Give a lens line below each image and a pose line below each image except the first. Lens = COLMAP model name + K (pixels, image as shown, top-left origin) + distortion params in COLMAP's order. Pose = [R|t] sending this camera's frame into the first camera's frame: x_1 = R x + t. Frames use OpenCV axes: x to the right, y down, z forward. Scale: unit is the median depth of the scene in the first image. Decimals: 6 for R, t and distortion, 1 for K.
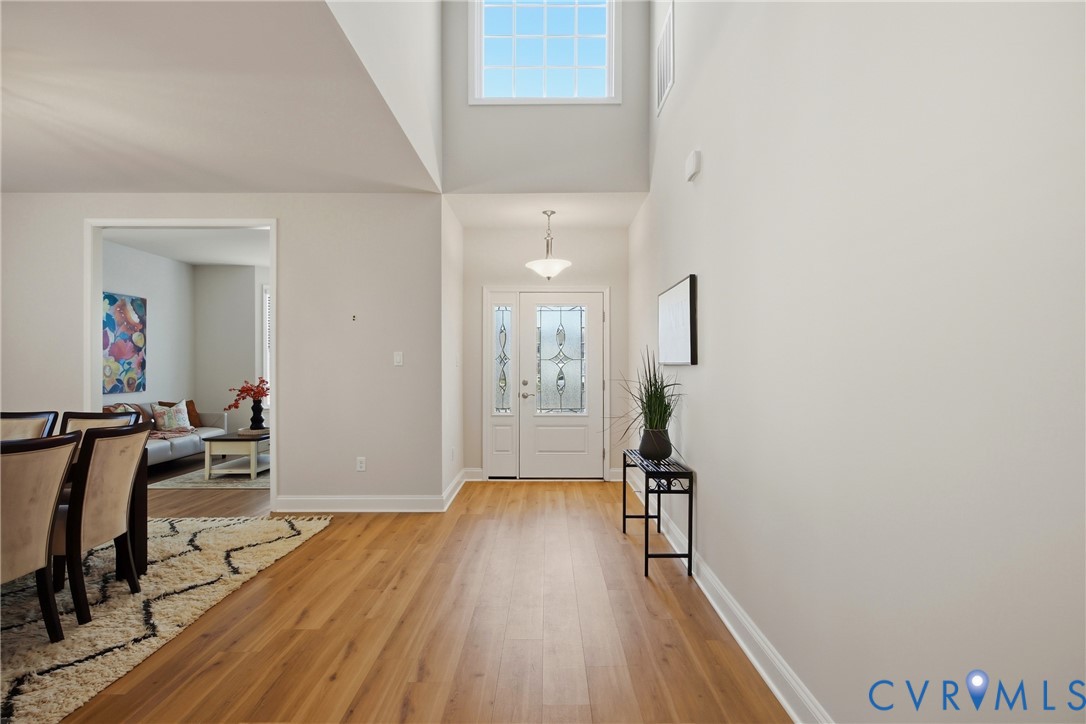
lens RADIAL K [[604.7, 0, 545.9], [0, 604.7, 362.5], [0, 0, 1]] dist [0.002807, -0.000909]
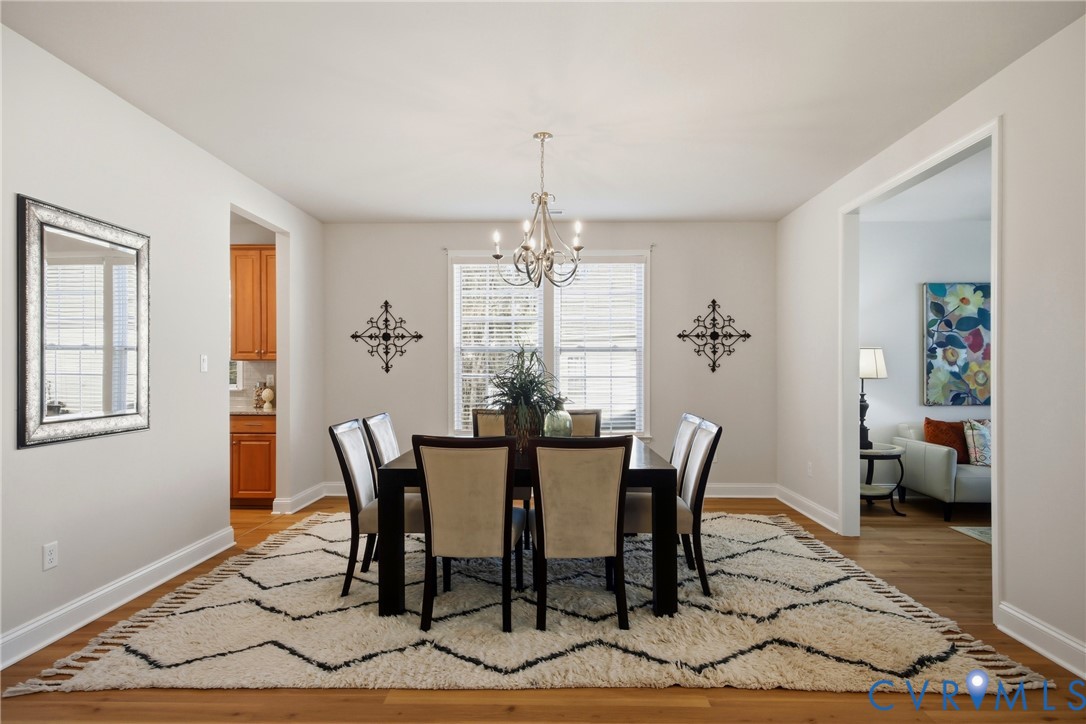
lens RADIAL K [[604.7, 0, 547.5], [0, 604.7, 363.8], [0, 0, 1]] dist [0.002807, -0.000909]
pose [[0.002145, 0.005998, -0.999980, 0.178305], [-0.000903, 0.999982, 0.005996, -0.016444], [0.999997, 0.000890, 0.002151, 0.706980]]
